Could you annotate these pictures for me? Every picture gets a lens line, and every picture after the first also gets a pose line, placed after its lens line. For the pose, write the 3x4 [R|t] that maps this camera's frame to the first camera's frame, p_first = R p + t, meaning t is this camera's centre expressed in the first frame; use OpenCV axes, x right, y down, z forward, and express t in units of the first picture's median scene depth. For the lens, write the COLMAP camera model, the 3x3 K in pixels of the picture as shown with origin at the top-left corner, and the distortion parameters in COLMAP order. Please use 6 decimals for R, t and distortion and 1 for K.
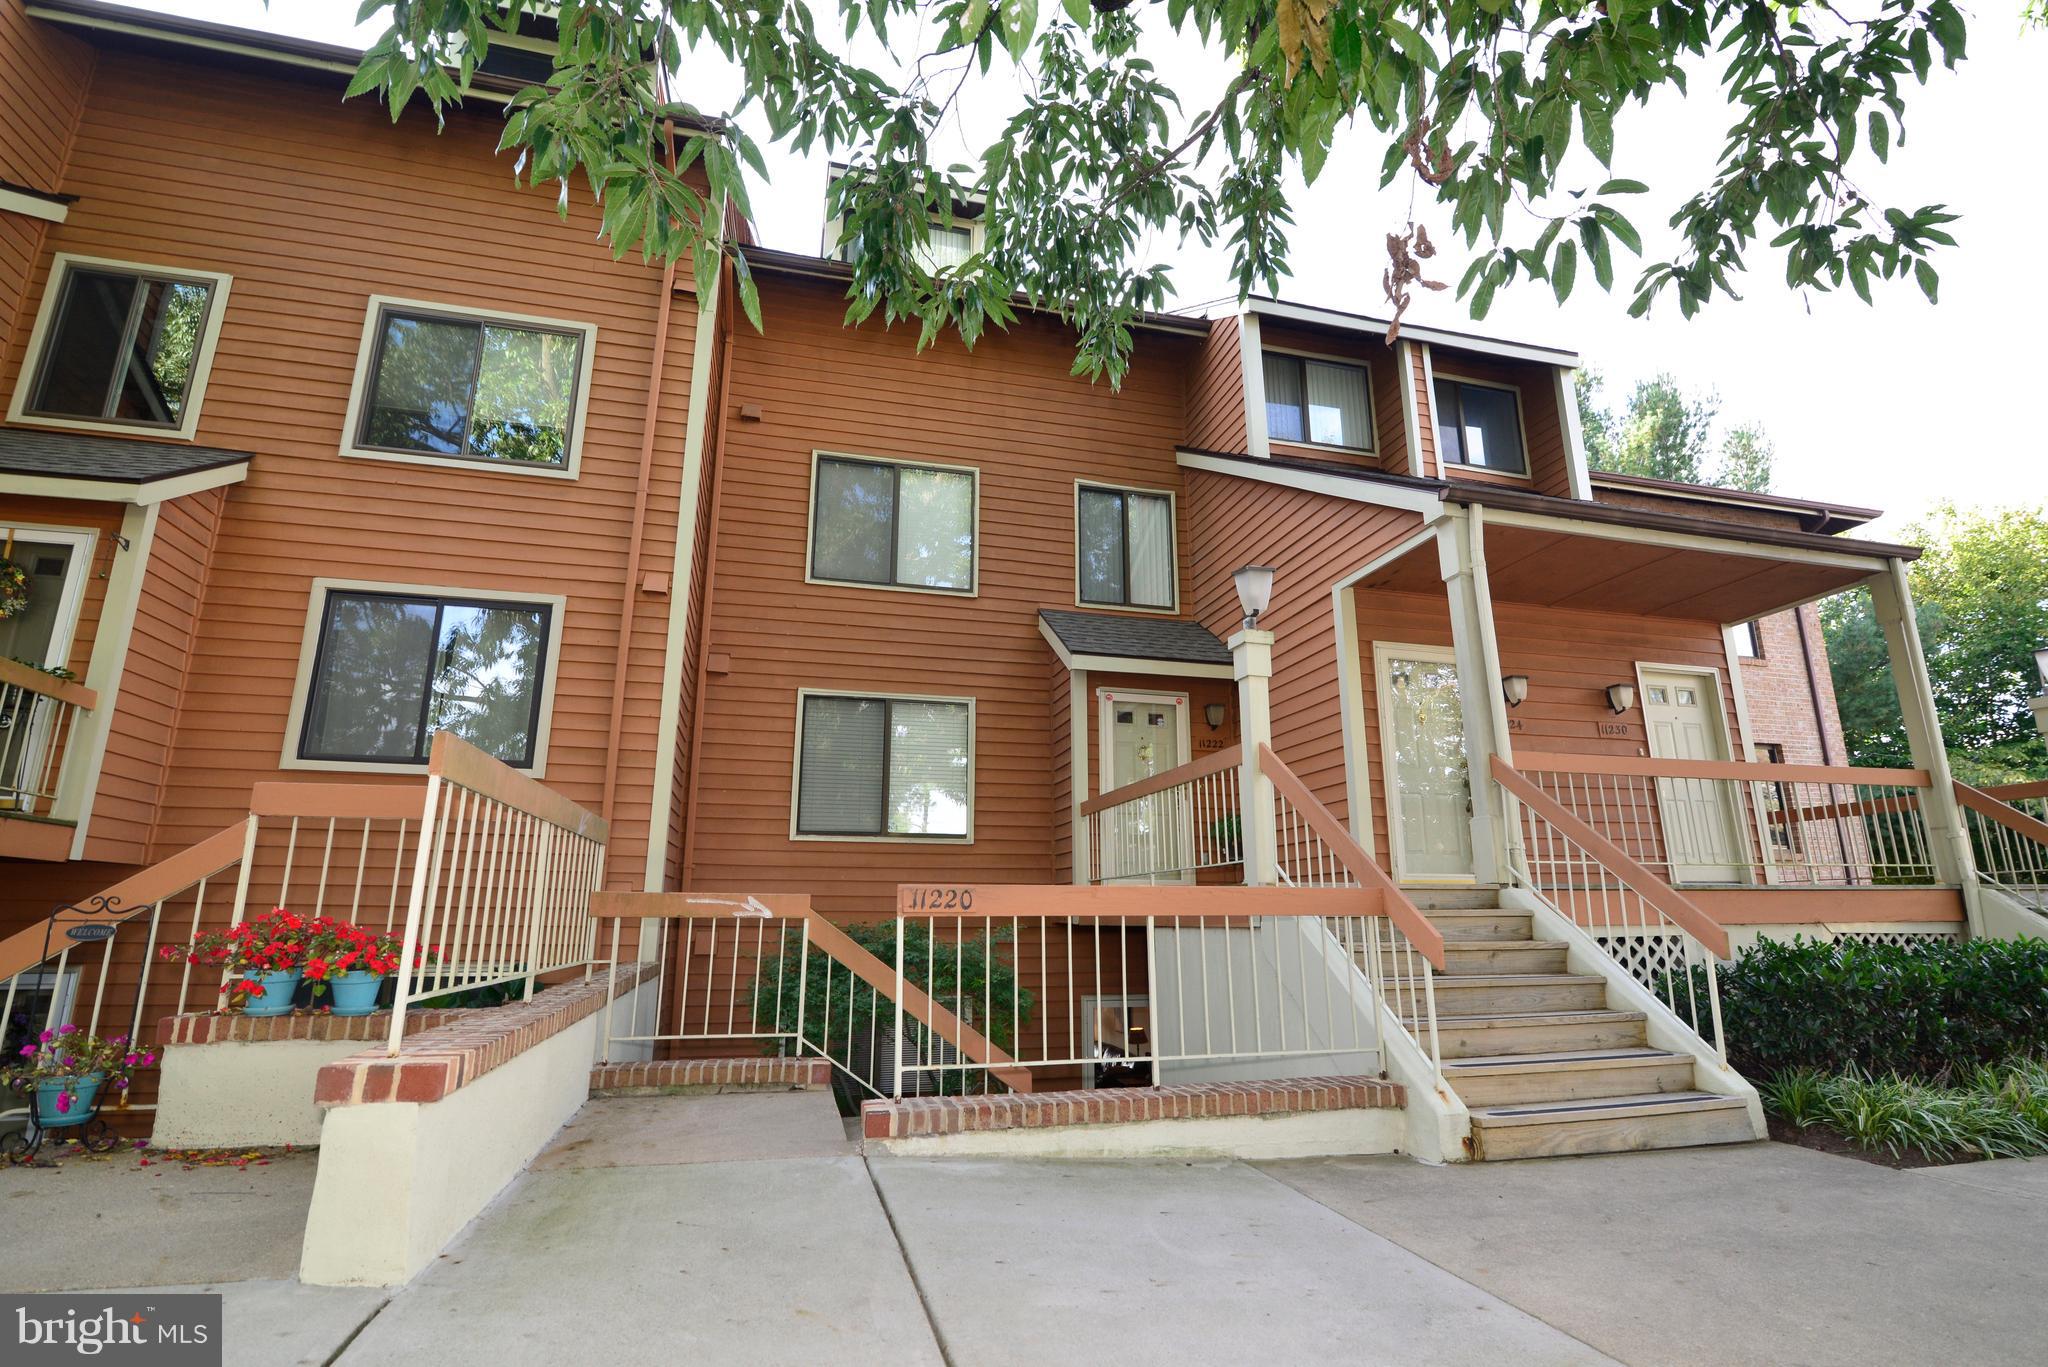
lens RADIAL K [[938.3, 0, 1024.0], [0, 938.3, 683.5], [0, 0, 1]] dist [-0.016769, 0.000027]
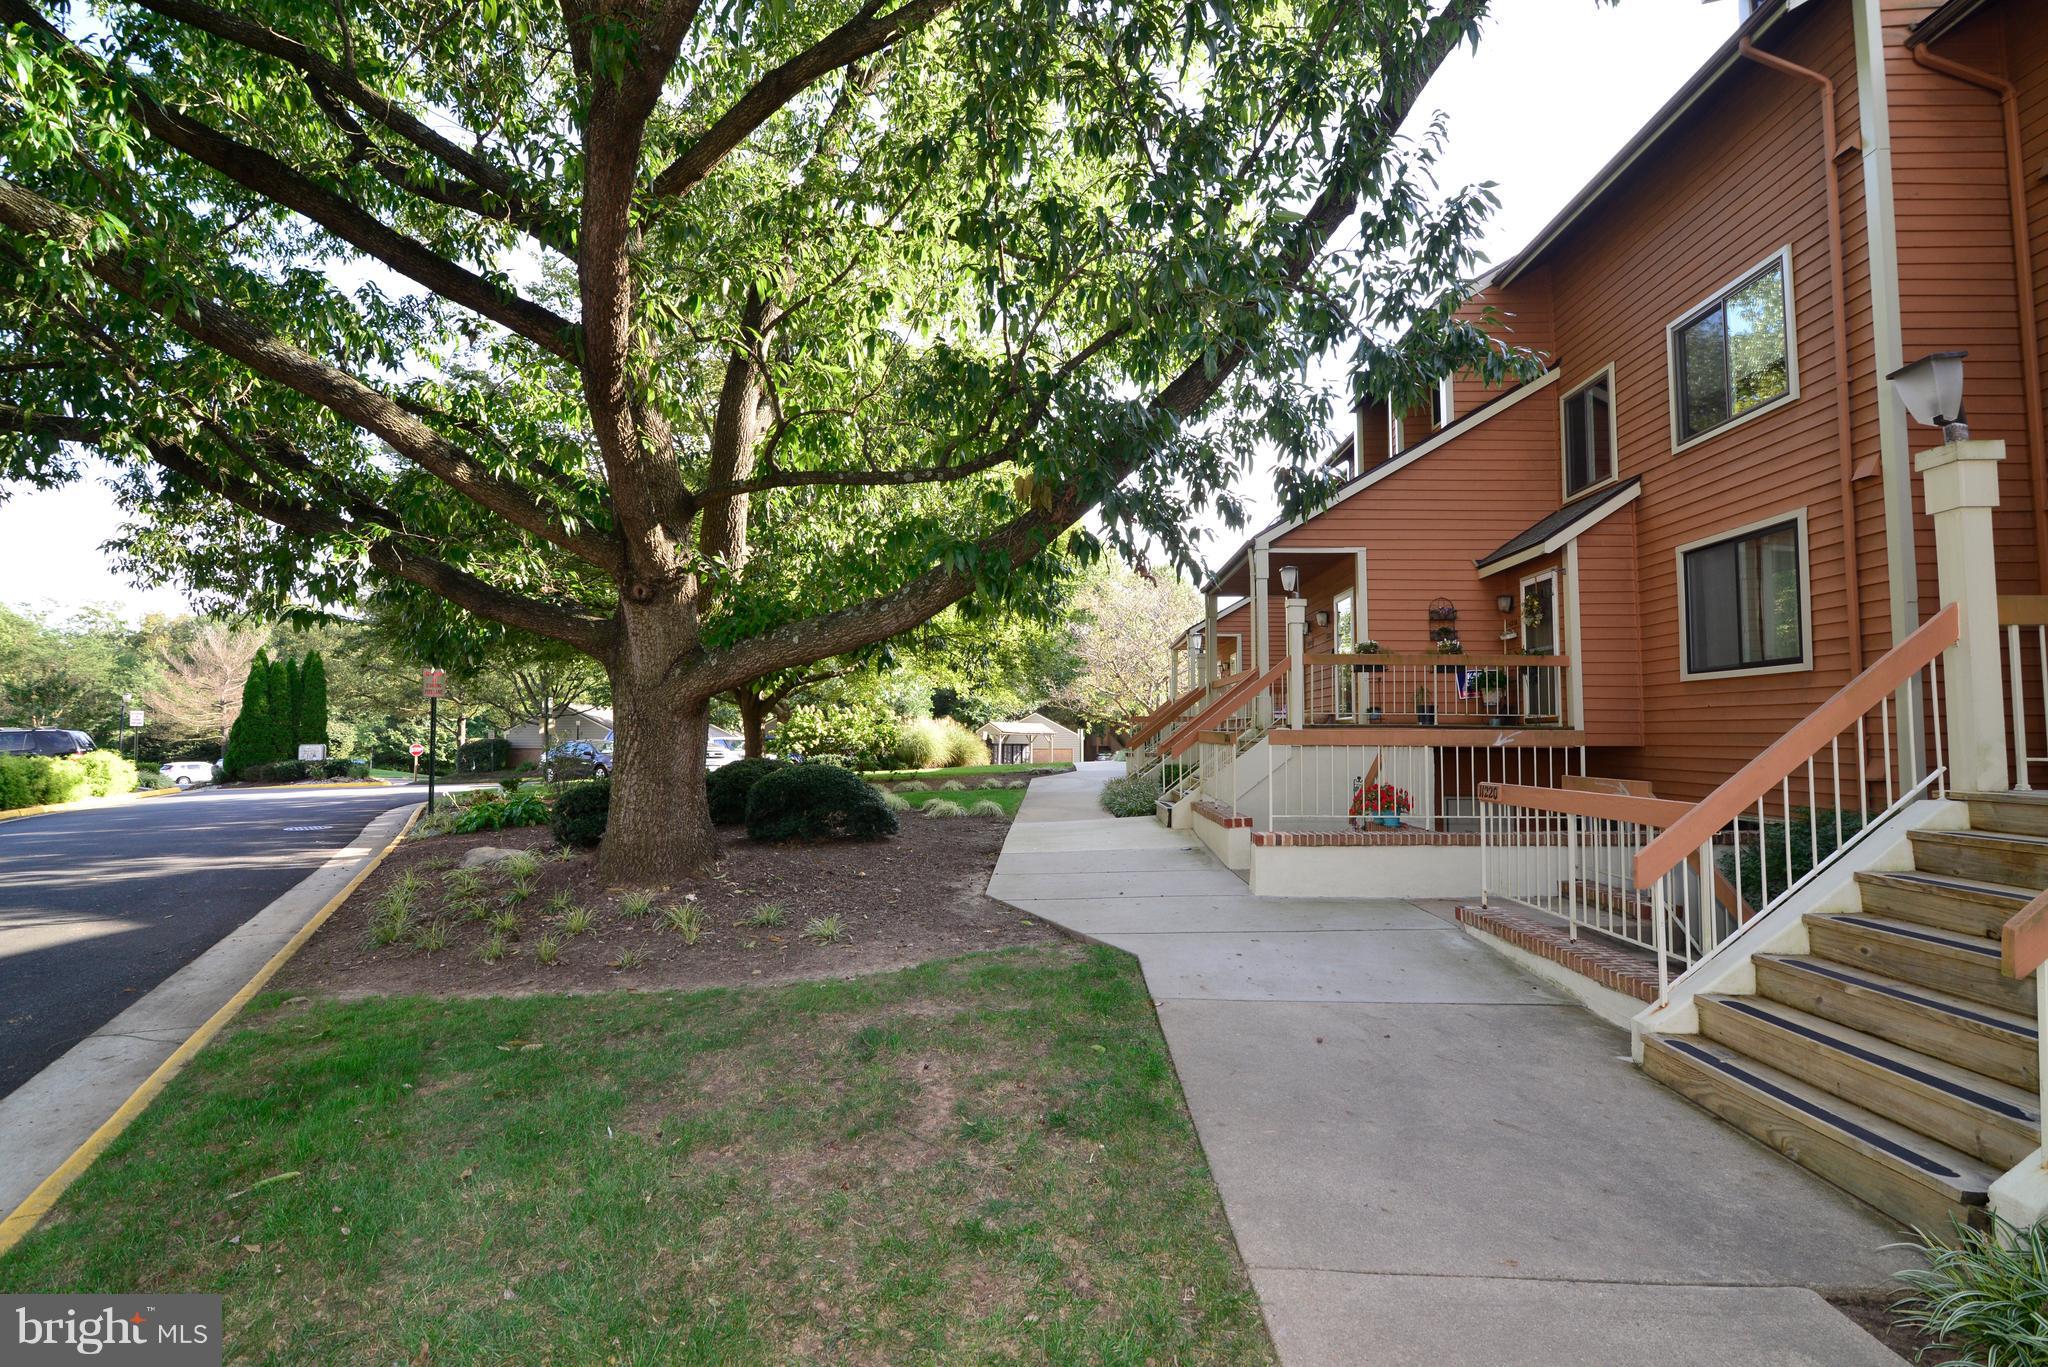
lens RADIAL K [[938.3, 0, 1024.0], [0, 938.3, 683.5], [0, 0, 1]] dist [-0.016769, 0.000027]
pose [[-0.283050, -0.052123, -0.957688, 0.889854], [0.232900, 0.964900, -0.121350, 0.028867], [0.930398, -0.257393, -0.260975, 0.382854]]
